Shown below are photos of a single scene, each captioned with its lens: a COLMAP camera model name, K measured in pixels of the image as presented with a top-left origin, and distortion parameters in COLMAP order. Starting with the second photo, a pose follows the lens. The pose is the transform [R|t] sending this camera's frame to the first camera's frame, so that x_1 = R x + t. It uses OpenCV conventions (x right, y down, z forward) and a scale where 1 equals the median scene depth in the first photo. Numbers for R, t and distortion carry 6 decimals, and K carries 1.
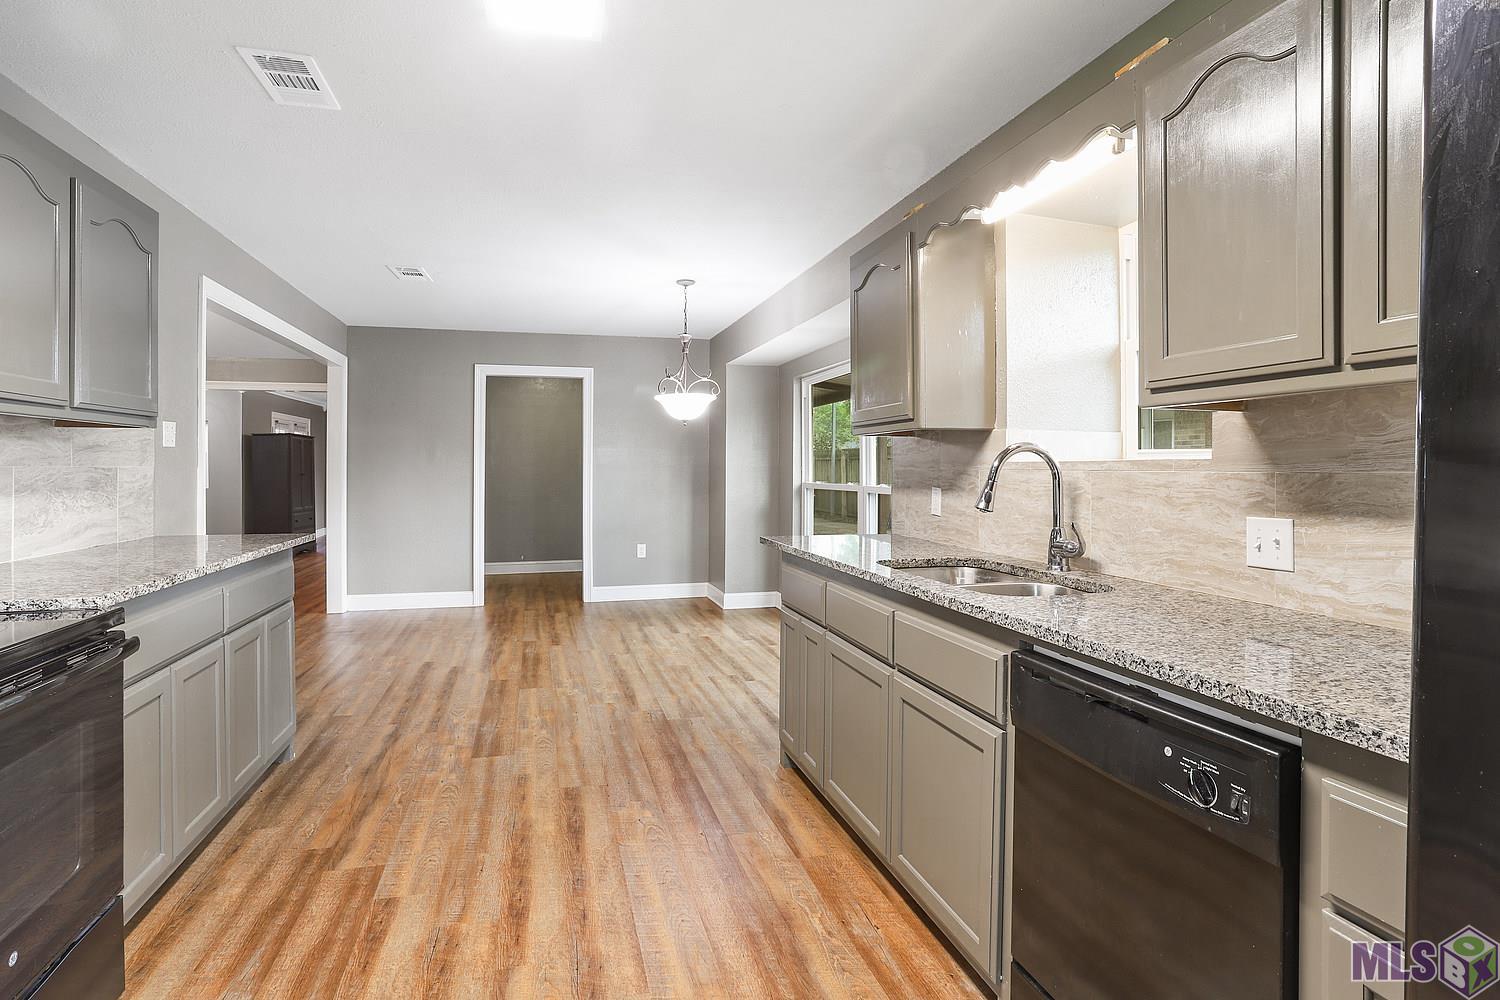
lens RADIAL K [[785.9, 0, 746.9], [0, 785.9, 467.8], [0, 0, 1]] dist [-0.038678, 0.000528]
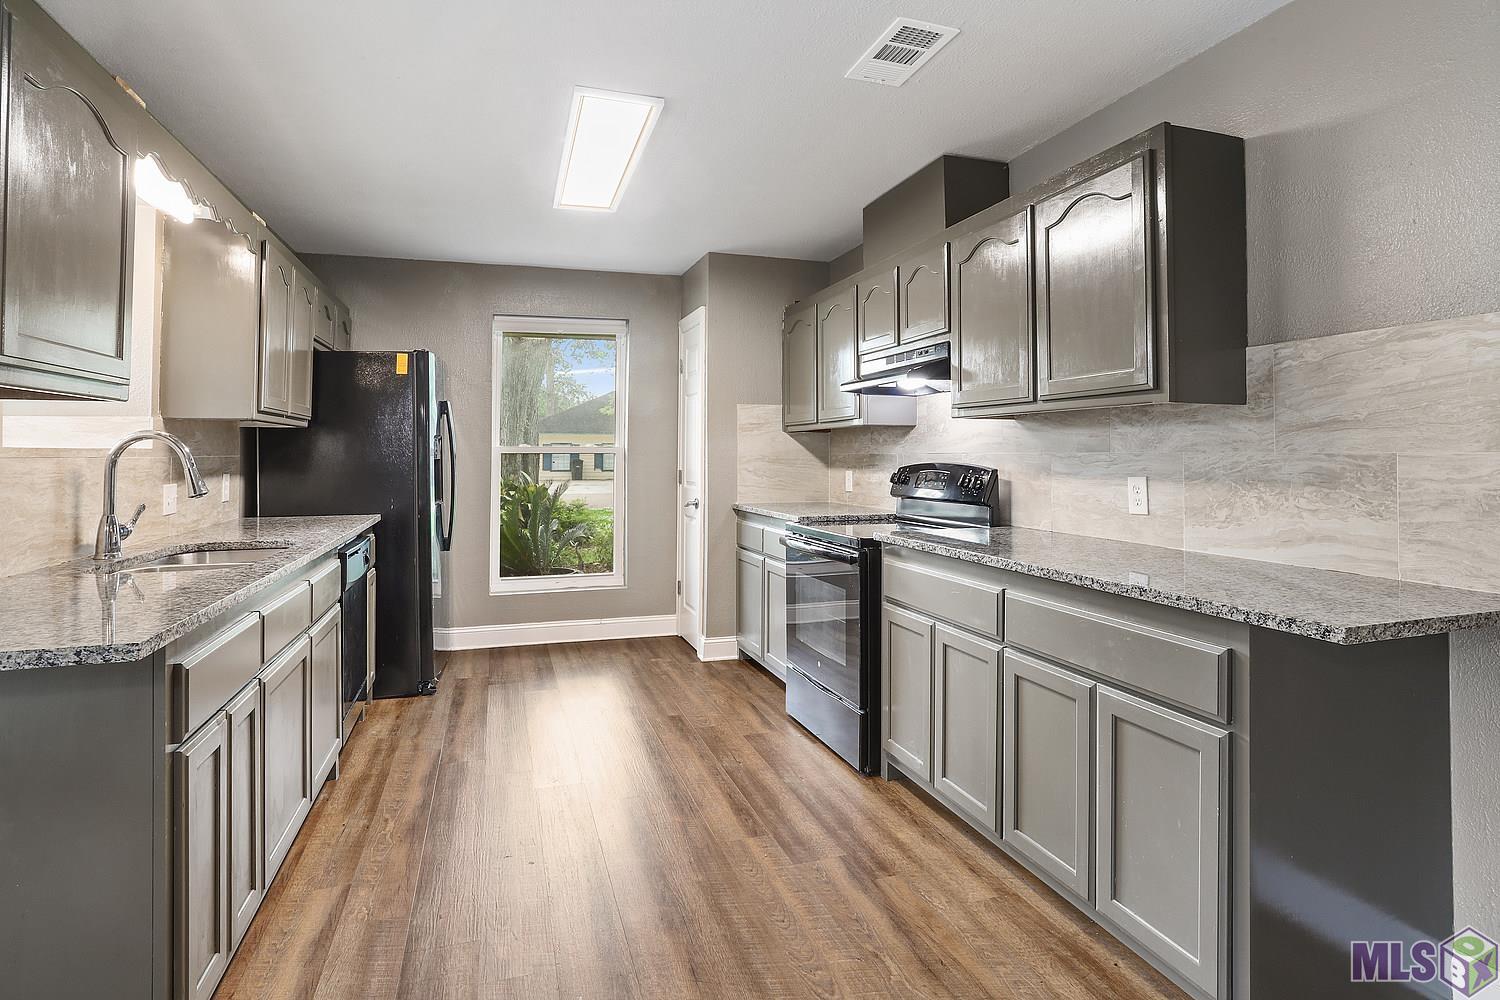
lens RADIAL K [[812.2, 0, 751.0], [0, 812.2, 430.3], [0, 0, 1]] dist [-0.026013, 0.001210]
pose [[-0.998675, -0.000018, -0.051455, -0.332057], [0.001453, 0.999591, -0.028558, -0.001681], [0.051434, -0.028595, -0.998267, 1.852316]]
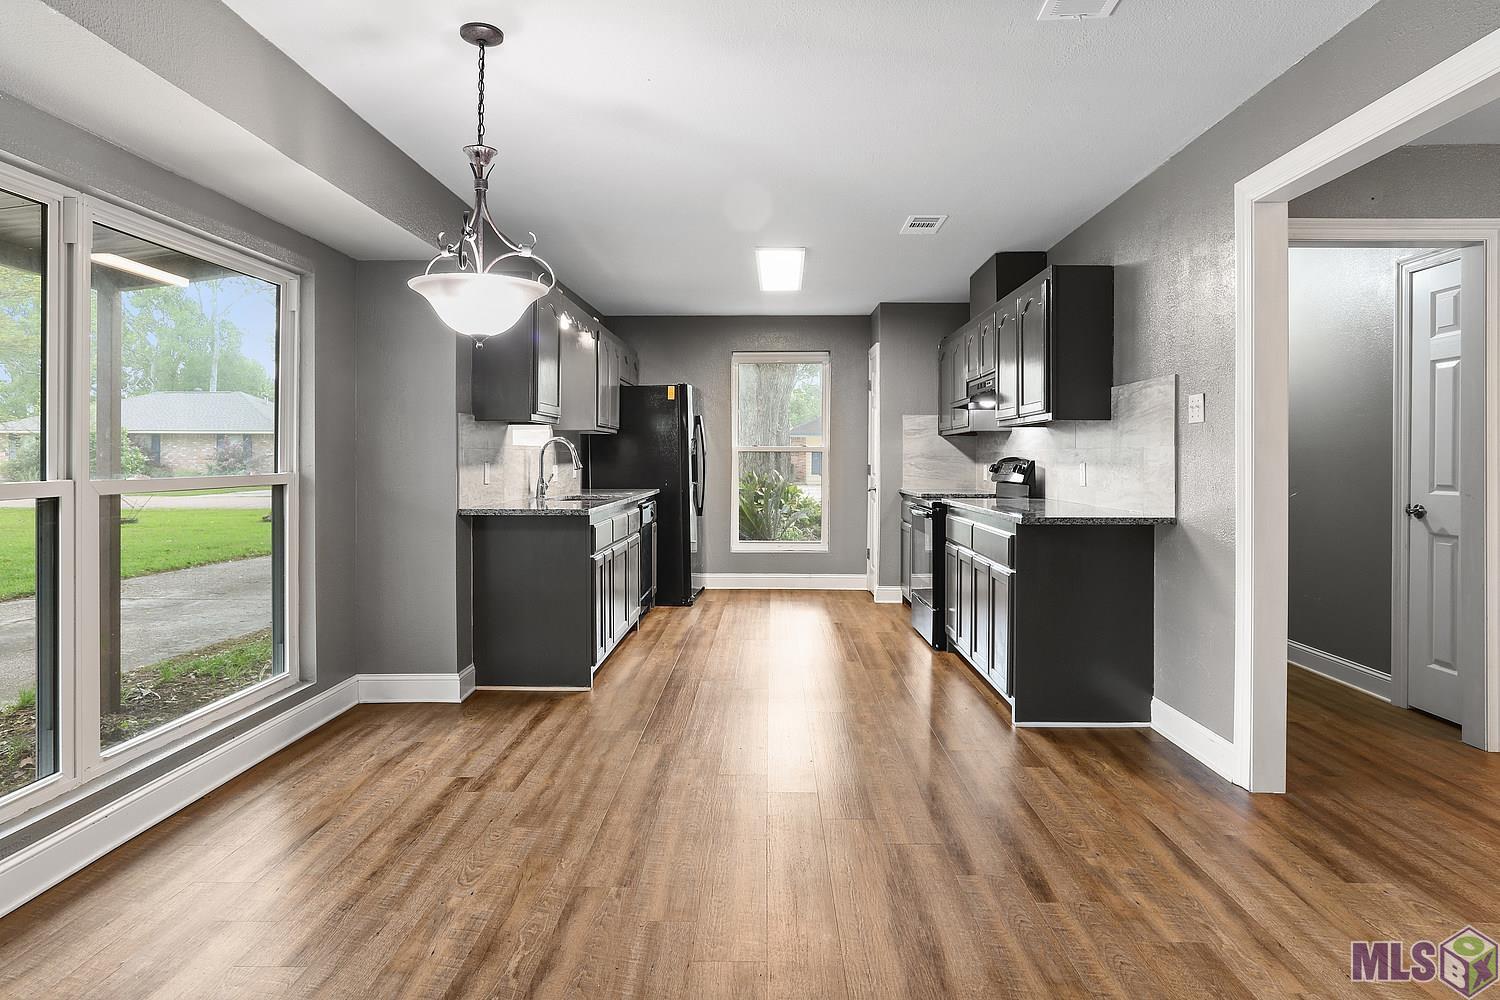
lens RADIAL K [[921.7, 0, 752.7], [0, 921.7, 480.9], [0, 0, 1]] dist [0.001027, 0.000834]
pose [[-0.962974, -0.009625, 0.269424, -0.724864], [-0.002849, 0.999670, 0.025532, 0.017539], [-0.269581, 0.023819, -0.962683, 2.872739]]
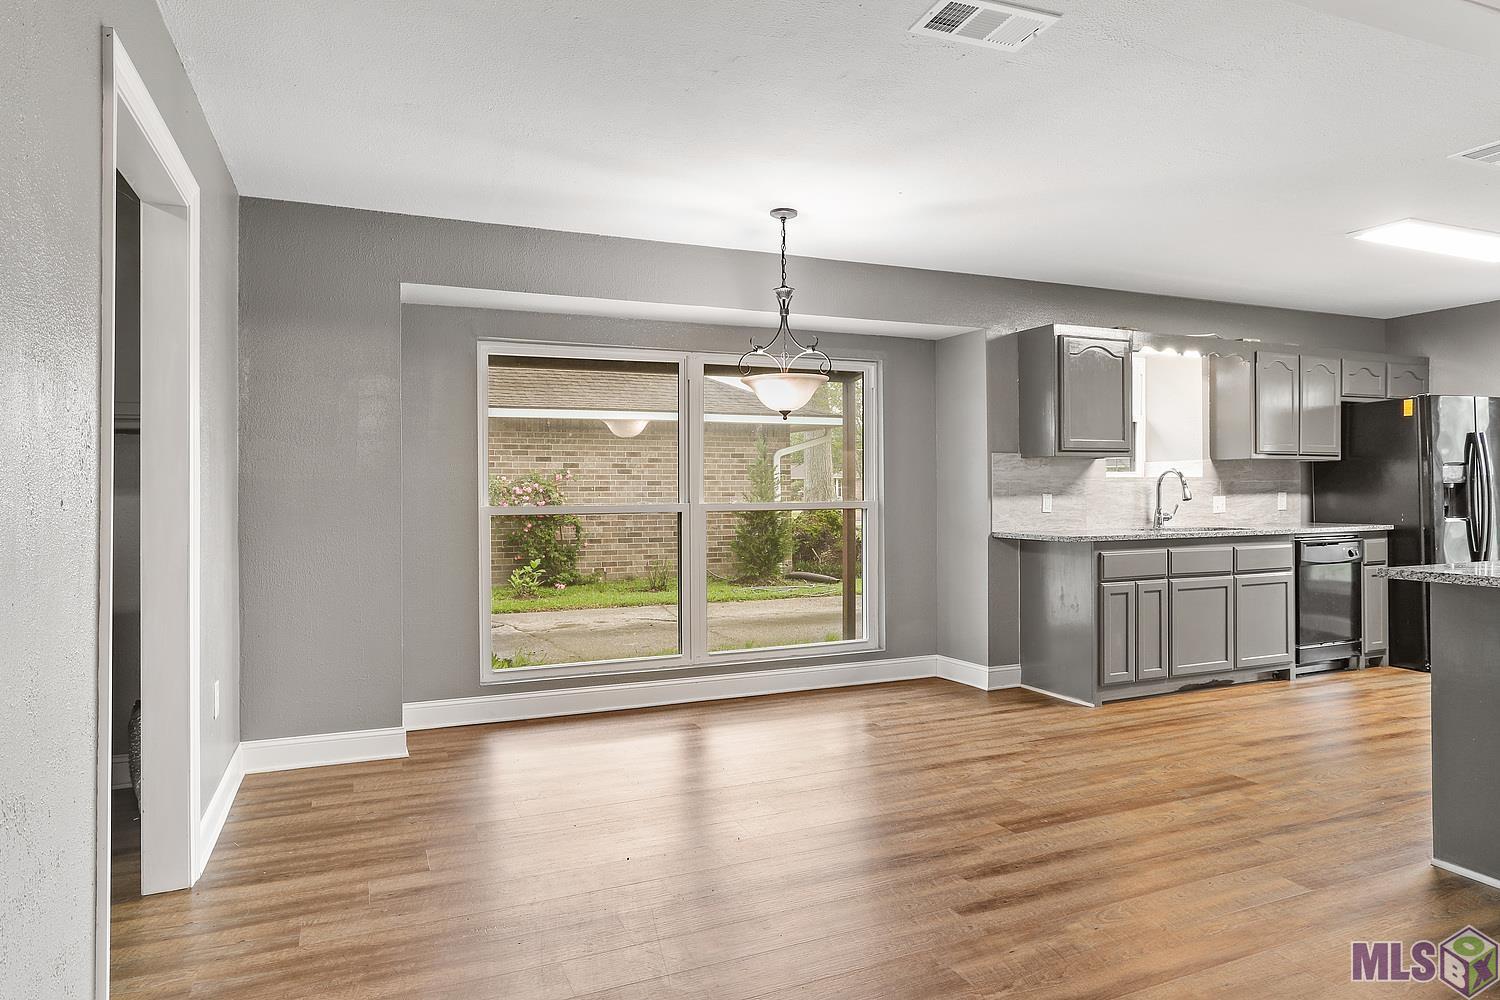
lens RADIAL K [[919.9, 0, 751.2], [0, 919.9, 485.7], [0, 0, 1]] dist [-0.001734, 0.001887]
pose [[-0.171864, 0.005539, 0.985105, -1.705862], [0.007156, 0.999965, -0.004374, 0.016520], [-0.985095, 0.006297, -0.171898, 2.273091]]
